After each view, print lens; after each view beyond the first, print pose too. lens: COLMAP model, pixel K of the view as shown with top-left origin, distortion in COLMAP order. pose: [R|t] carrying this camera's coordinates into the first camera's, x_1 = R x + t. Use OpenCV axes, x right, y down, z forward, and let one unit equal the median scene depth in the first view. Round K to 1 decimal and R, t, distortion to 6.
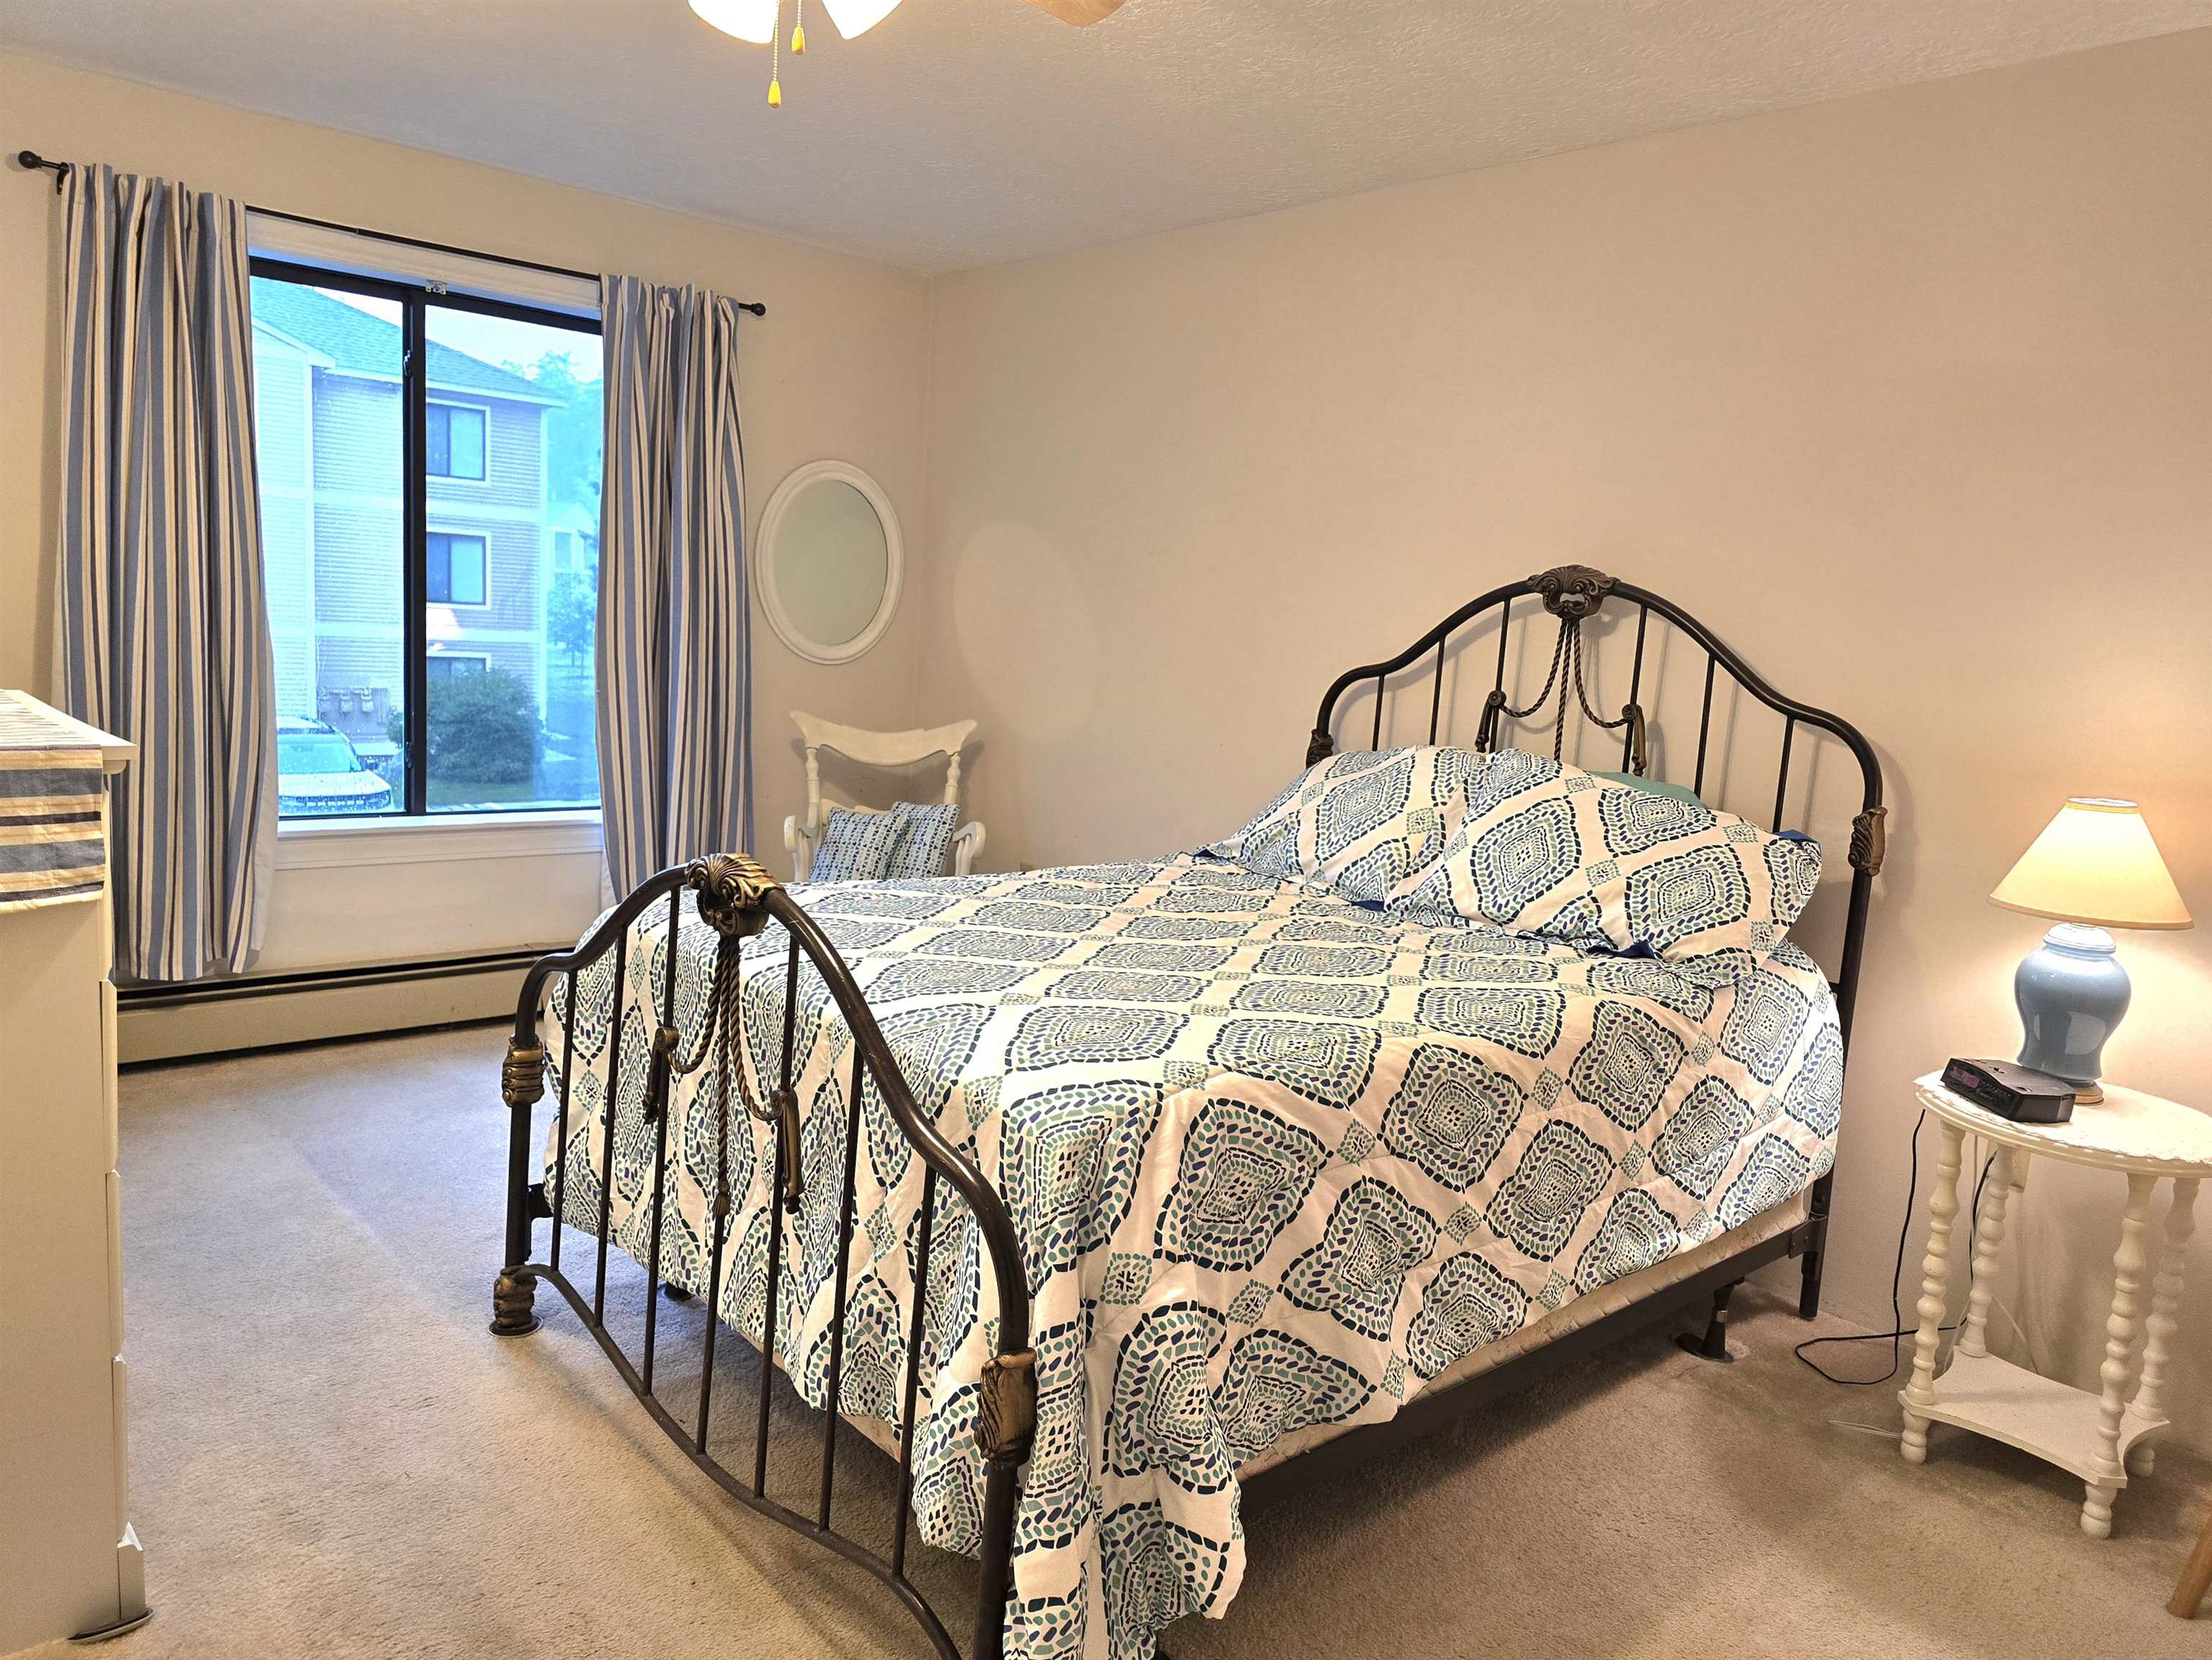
lens RADIAL K [[1506.5, 0, 1244.8], [0, 1506.5, 815.2], [0, 0, 1]] dist [0.055095, -0.038337]
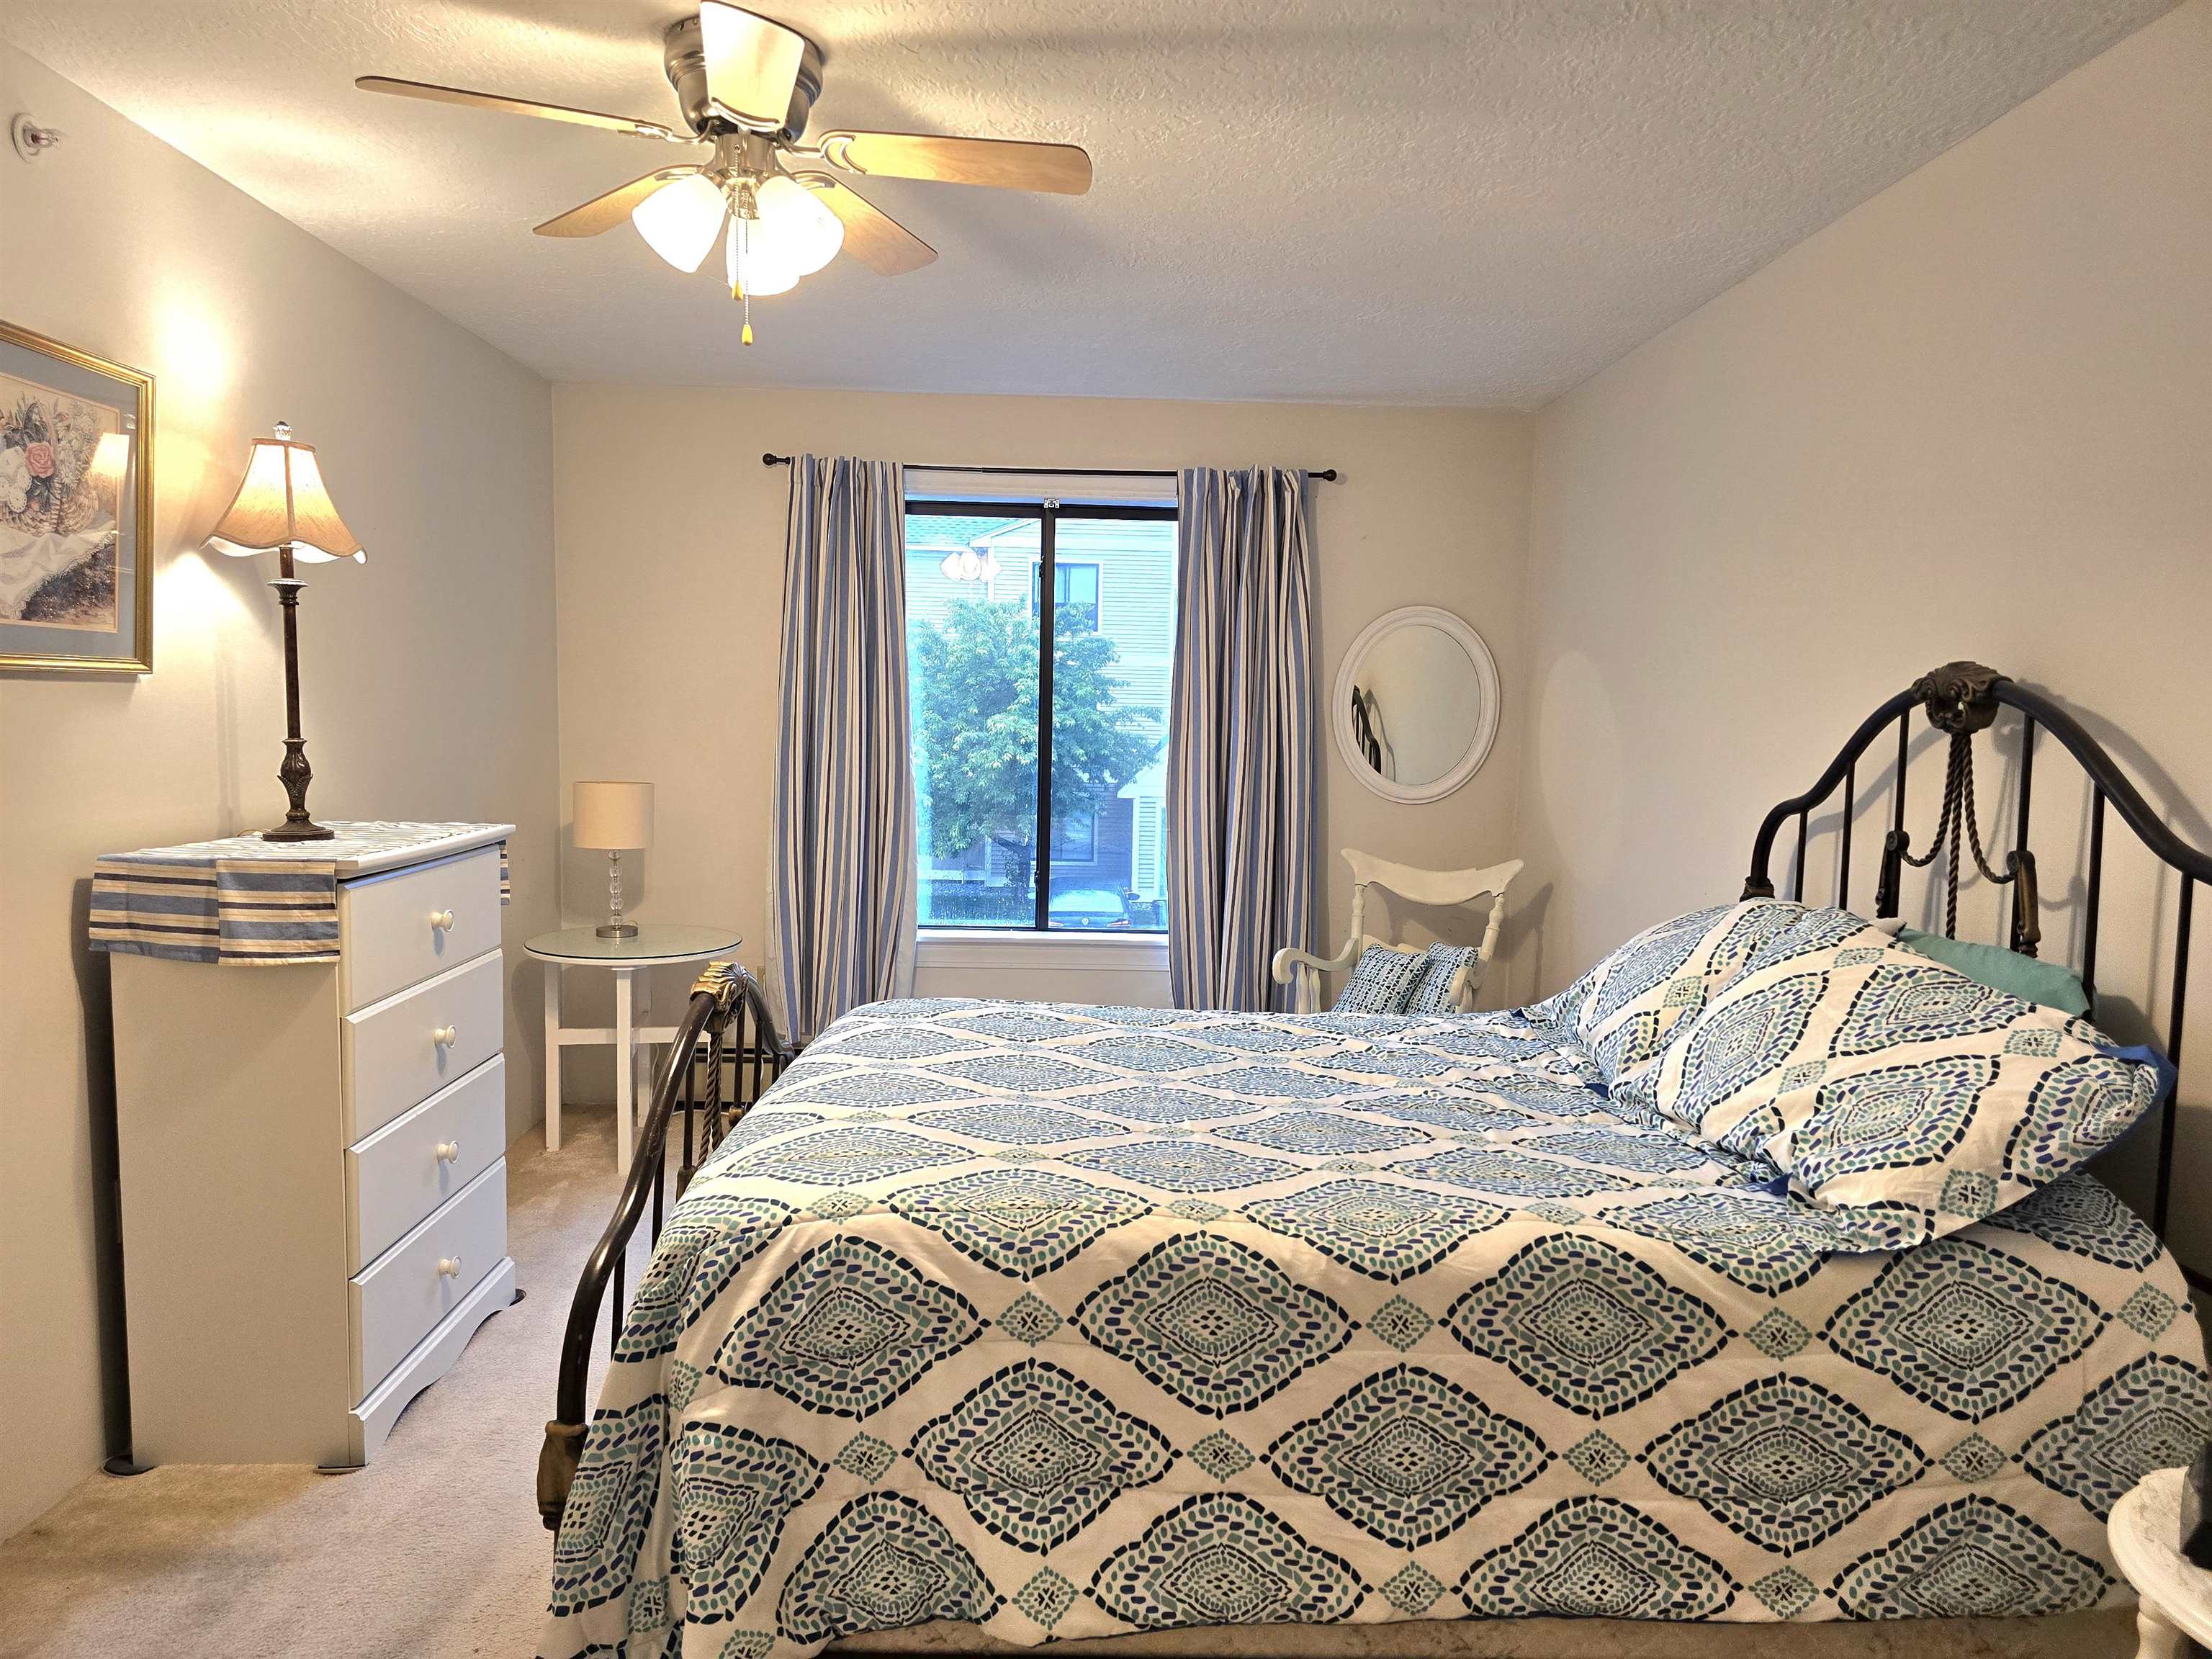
lens RADIAL K [[1506.3, 0, 1118.5], [0, 1506.3, 830.4], [0, 0, 1]] dist [0.055095, -0.038337]
pose [[0.756000, 0.005541, -0.654548, 0.482339], [-0.059683, 0.996382, -0.060499, -0.017362], [0.651845, 0.084802, 0.753596, 0.216817]]
